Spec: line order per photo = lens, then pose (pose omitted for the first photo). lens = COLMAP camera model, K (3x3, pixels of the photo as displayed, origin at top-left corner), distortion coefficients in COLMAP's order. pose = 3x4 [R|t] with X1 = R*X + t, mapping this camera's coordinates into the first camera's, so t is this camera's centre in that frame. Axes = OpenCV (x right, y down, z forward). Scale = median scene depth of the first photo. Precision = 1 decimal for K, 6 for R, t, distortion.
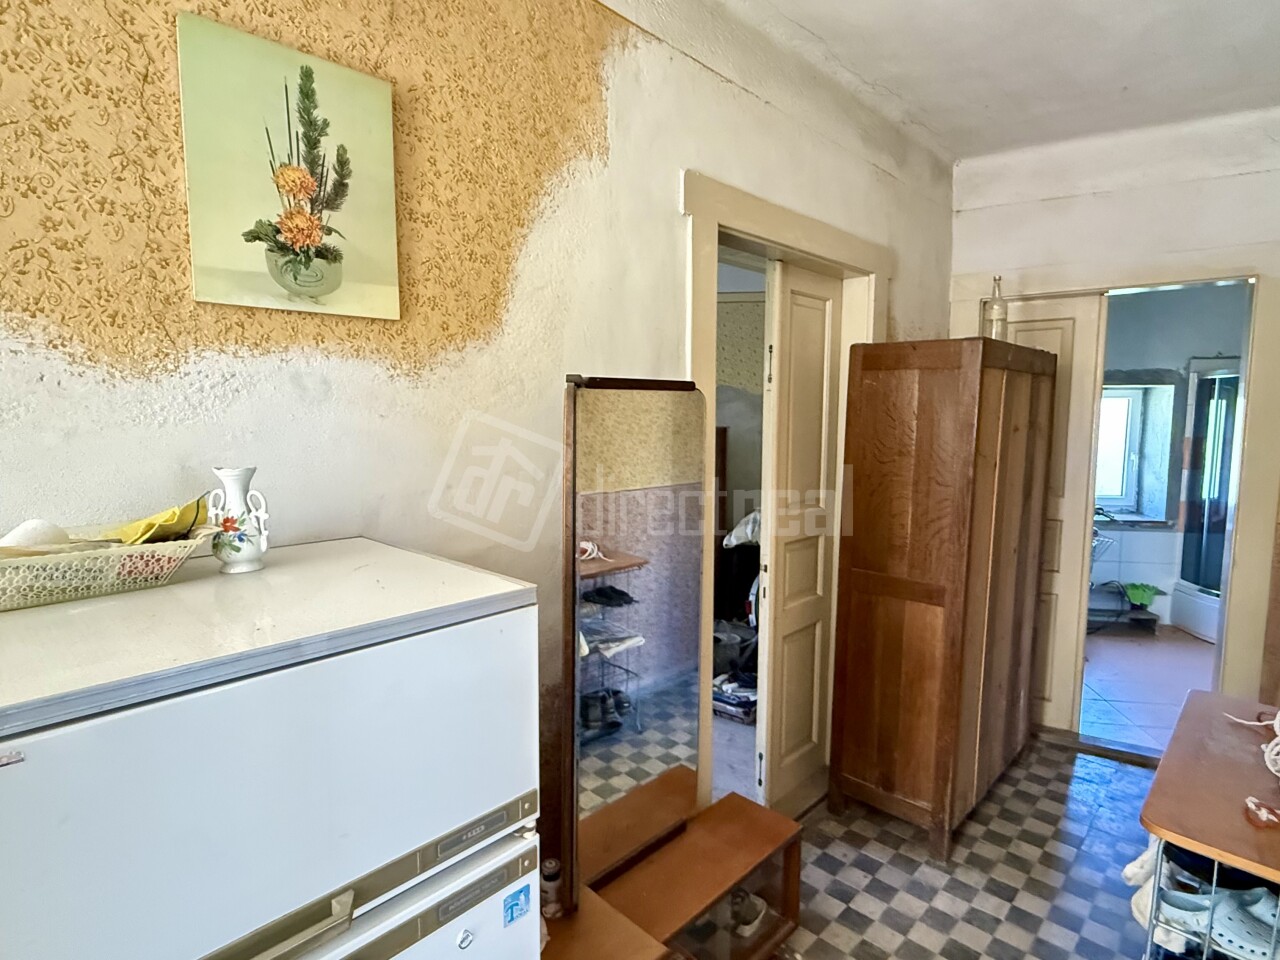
lens RADIAL K [[678.3, 0, 640.0], [0, 678.3, 480.0], [0, 0, 1]] dist [-0.000568, -0.000645]
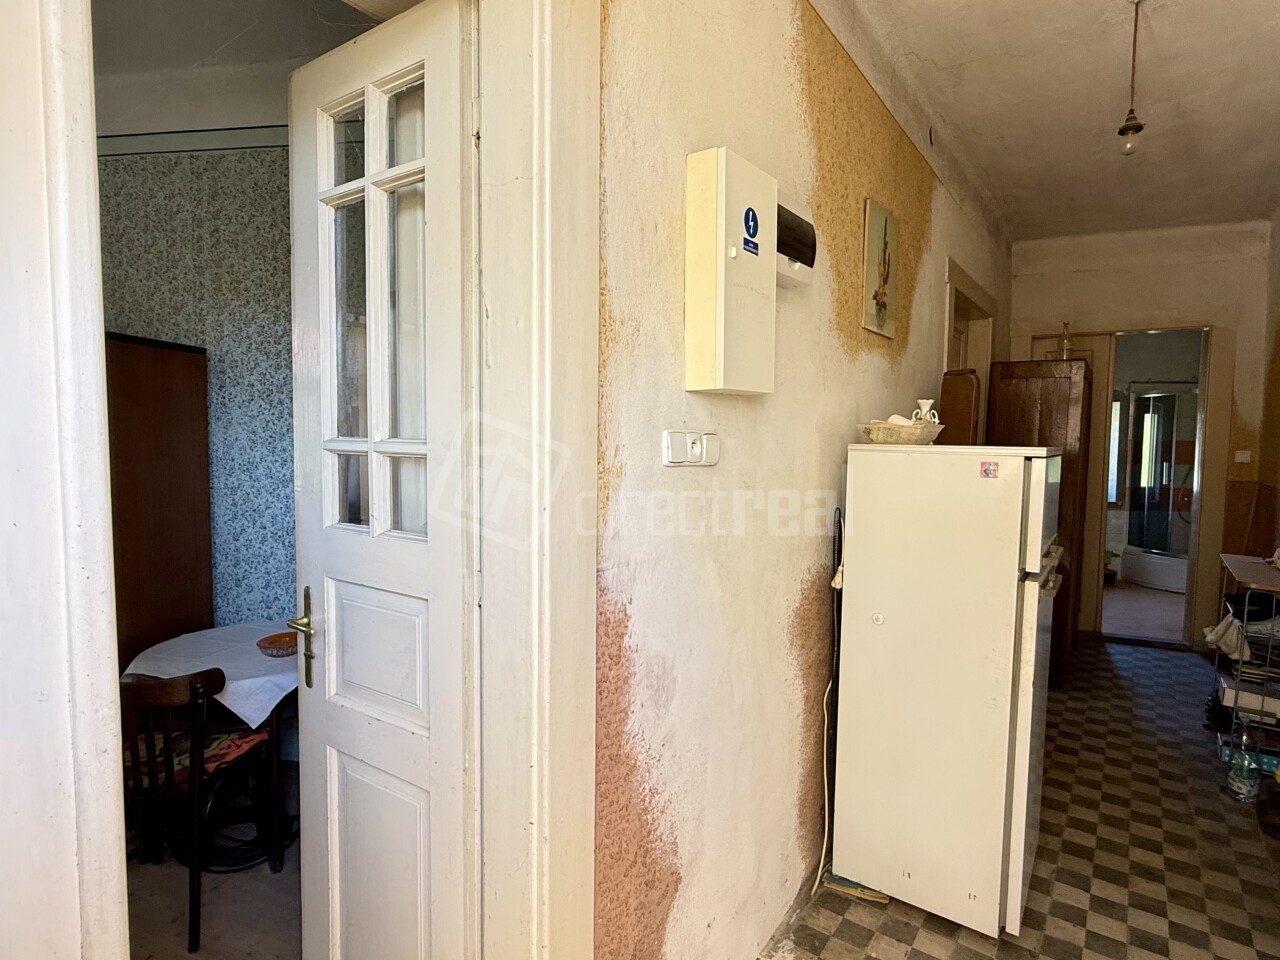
lens RADIAL K [[678.3, 0, 640.0], [0, 678.3, 480.0], [0, 0, 1]] dist [-0.000568, -0.000645]
pose [[0.991072, 0.000995, 0.133323, -1.801414], [0.003765, 0.999364, -0.035447, 0.318059], [-0.133273, 0.035632, 0.990439, -1.106308]]
